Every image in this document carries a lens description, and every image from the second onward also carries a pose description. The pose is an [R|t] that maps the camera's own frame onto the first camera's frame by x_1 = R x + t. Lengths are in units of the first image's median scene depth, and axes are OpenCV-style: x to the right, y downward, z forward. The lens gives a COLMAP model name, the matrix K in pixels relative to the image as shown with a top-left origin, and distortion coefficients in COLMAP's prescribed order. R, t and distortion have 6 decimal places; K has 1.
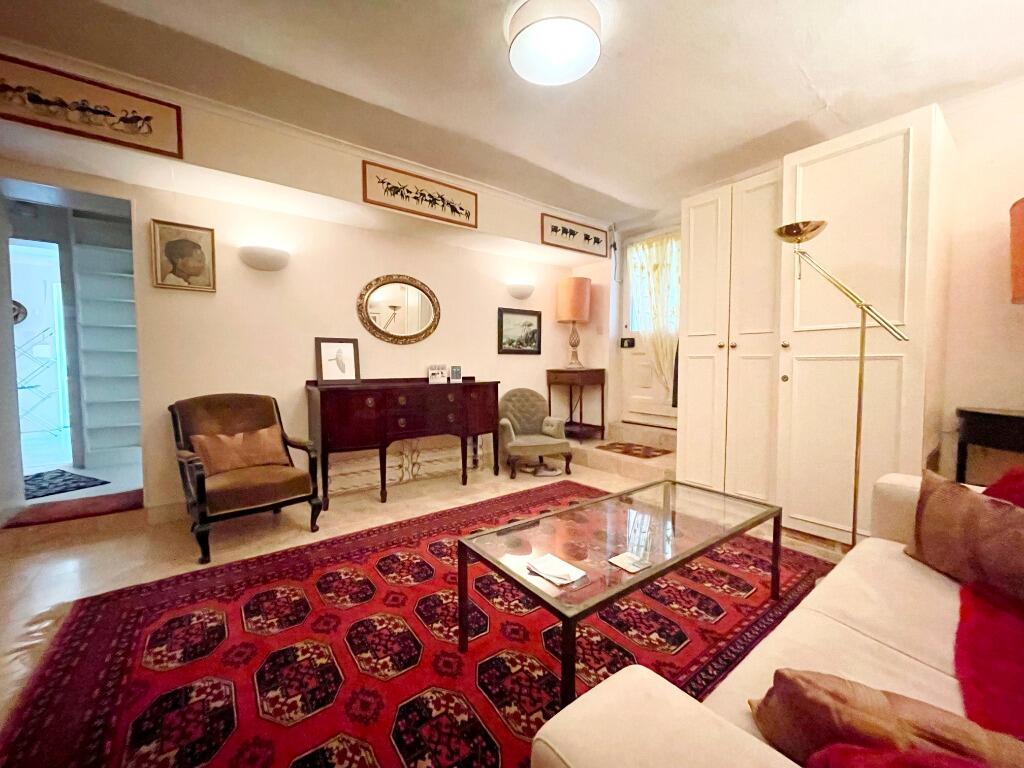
lens RADIAL K [[411.4, 0, 512.3], [0, 411.4, 382.7], [0, 0, 1]] dist [-0.001257, -0.000003]
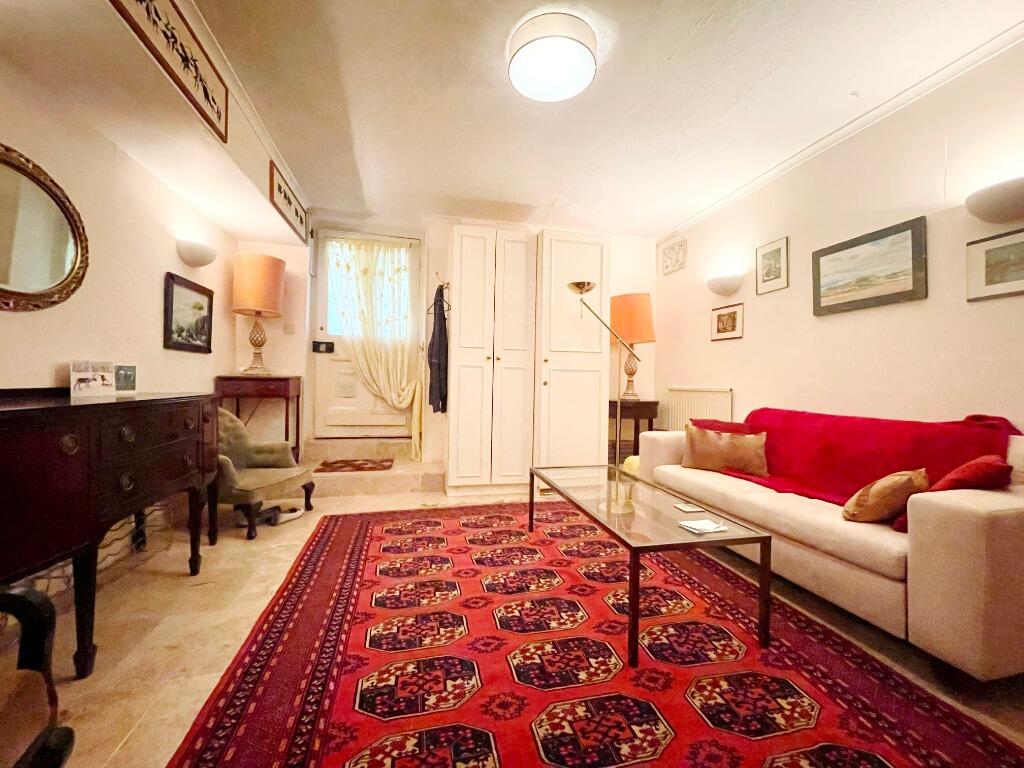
lens RADIAL K [[411.4, 0, 512.3], [0, 411.4, 382.7], [0, 0, 1]] dist [-0.001257, -0.000003]
pose [[0.399423, 0.002331, 0.916764, -0.391619], [0.027284, 0.999524, -0.014429, 0.002641], [-0.916361, 0.030777, 0.399169, 0.304795]]
